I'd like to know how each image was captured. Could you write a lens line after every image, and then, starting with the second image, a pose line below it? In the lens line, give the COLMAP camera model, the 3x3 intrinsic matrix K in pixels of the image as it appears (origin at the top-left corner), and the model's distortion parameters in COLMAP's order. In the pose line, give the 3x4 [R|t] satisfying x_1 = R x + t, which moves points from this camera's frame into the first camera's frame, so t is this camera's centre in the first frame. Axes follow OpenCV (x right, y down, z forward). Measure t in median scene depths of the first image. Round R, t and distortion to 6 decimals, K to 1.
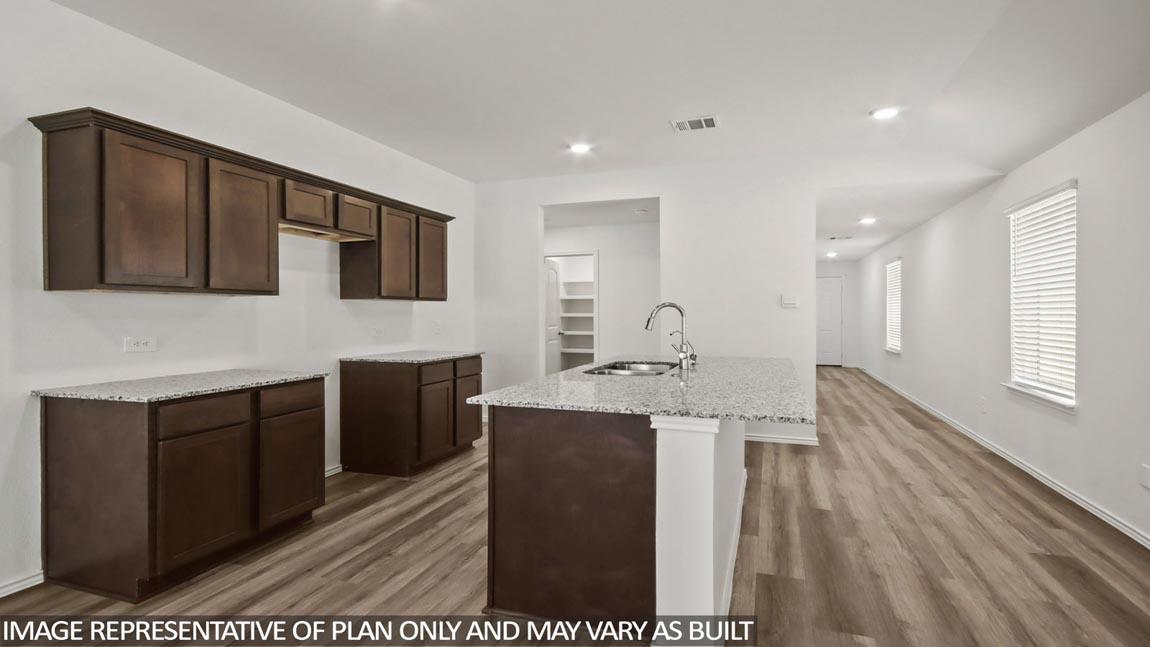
lens RADIAL K [[559.1, 0, 571.8], [0, 559.1, 314.9], [0, 0, 1]] dist [0.026277, -0.000262]
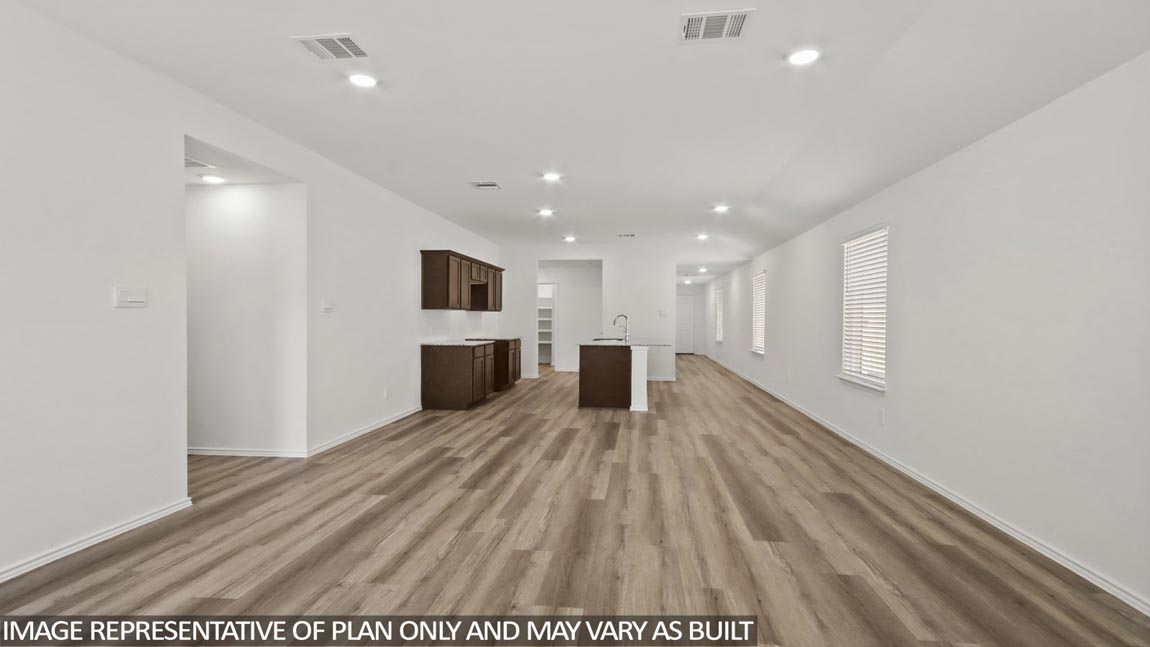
lens RADIAL K [[556.2, 0, 575.0], [0, 556.2, 323.5], [0, 0, 1]] dist [0.027454, 0.000067]
pose [[0.976046, 0.004407, 0.217519, -0.508482], [-0.005856, 0.999965, 0.006013, 0.005357], [-0.217485, -0.007143, 0.976038, -1.251158]]
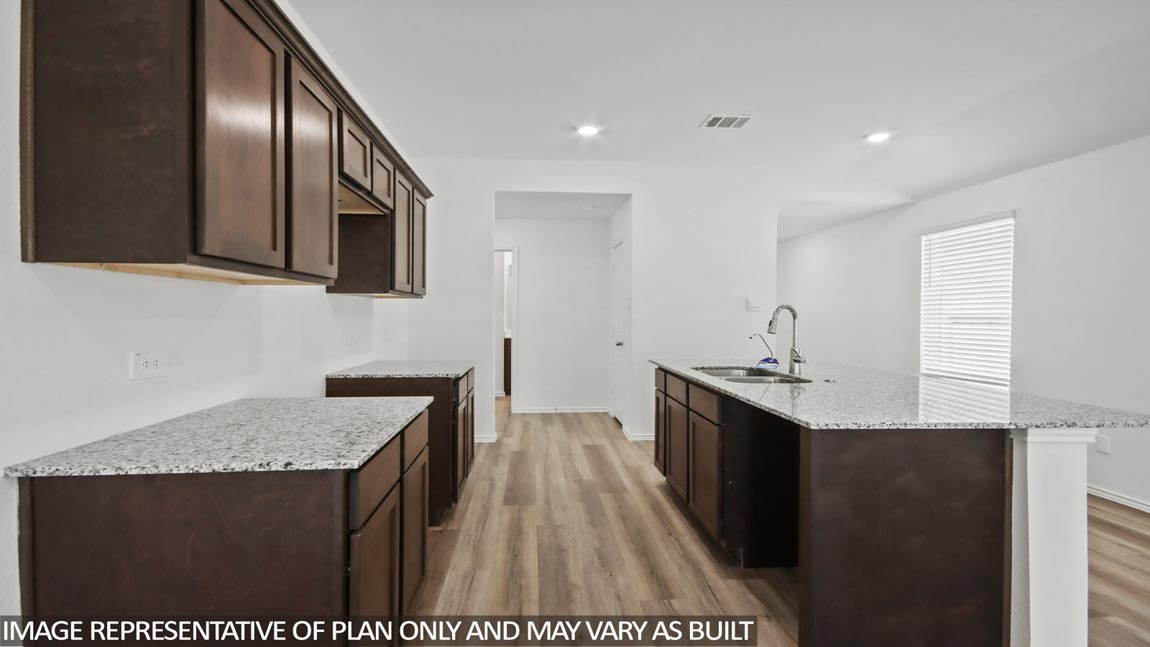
lens RADIAL K [[556.2, 0, 575.0], [0, 556.2, 323.5], [0, 0, 1]] dist [0.027454, 0.000067]
pose [[0.911827, 0.000252, 0.410575, -0.452465], [-0.005293, 0.999924, 0.011140, 0.001651], [-0.410541, -0.012331, 0.911759, 0.234923]]
